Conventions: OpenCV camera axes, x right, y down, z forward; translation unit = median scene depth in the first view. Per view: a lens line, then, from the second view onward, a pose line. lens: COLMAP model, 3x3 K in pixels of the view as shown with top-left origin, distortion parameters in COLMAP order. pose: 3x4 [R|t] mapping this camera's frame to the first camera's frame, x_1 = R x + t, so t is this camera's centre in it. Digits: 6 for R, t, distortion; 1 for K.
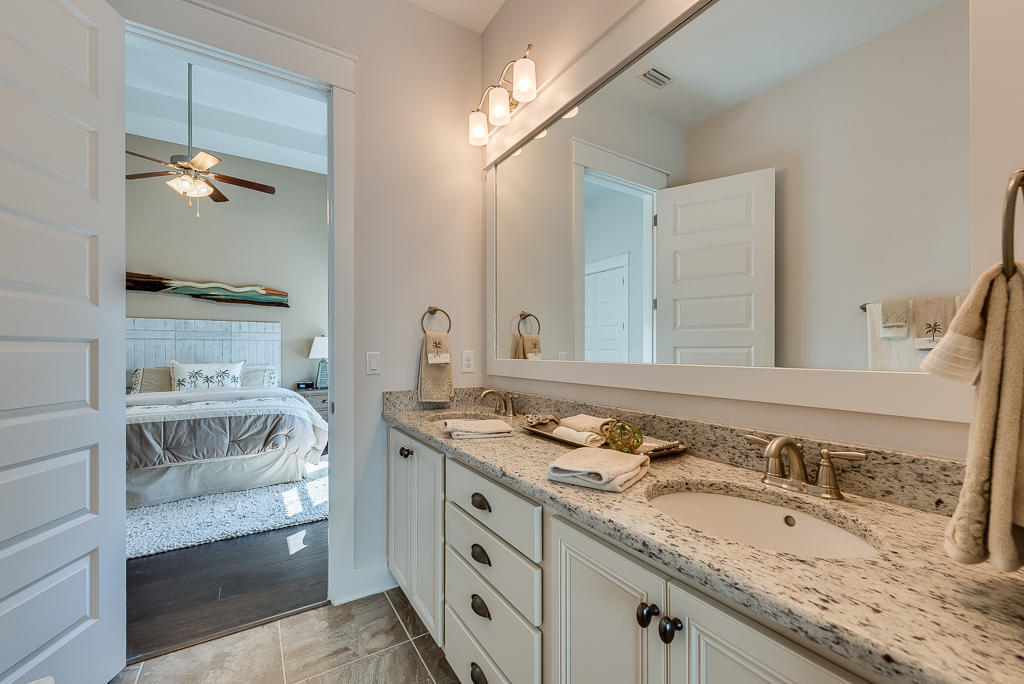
lens RADIAL K [[409.5, 0, 532.1], [0, 409.5, 343.3], [0, 0, 1]] dist [0.001702, -0.000471]
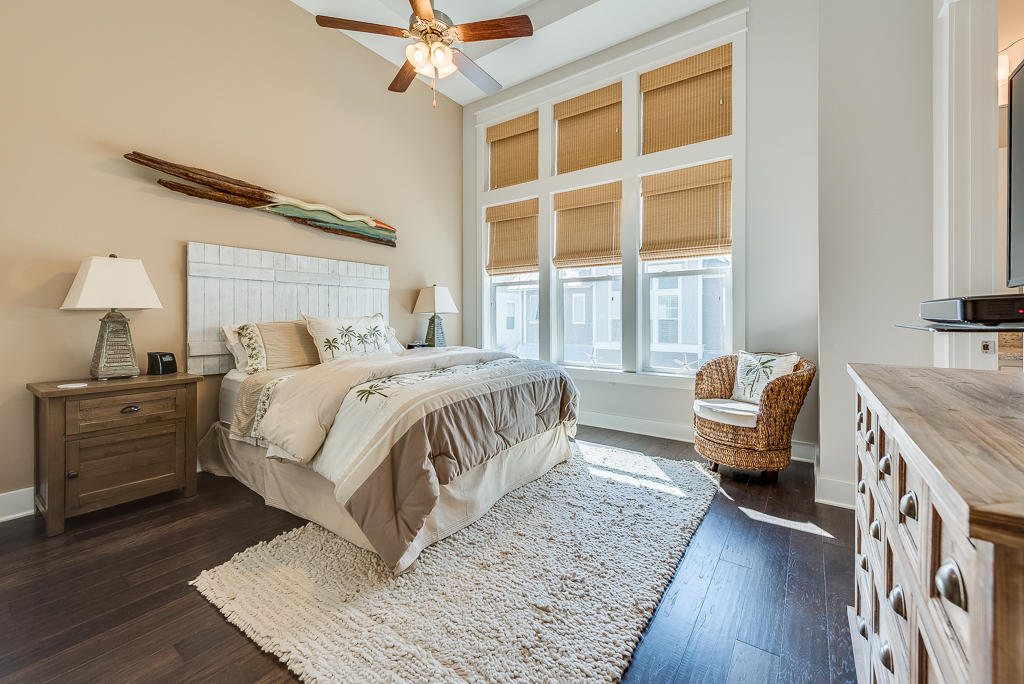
lens RADIAL K [[397.6, 0, 541.8], [0, 397.6, 309.4], [0, 0, 1]] dist [0.000192, -0.000023]
pose [[0.924973, 0.004133, 0.380011, -0.762231], [-0.003004, 0.999989, -0.003566, 0.038197], [-0.380021, 0.002157, 0.924975, 0.249202]]
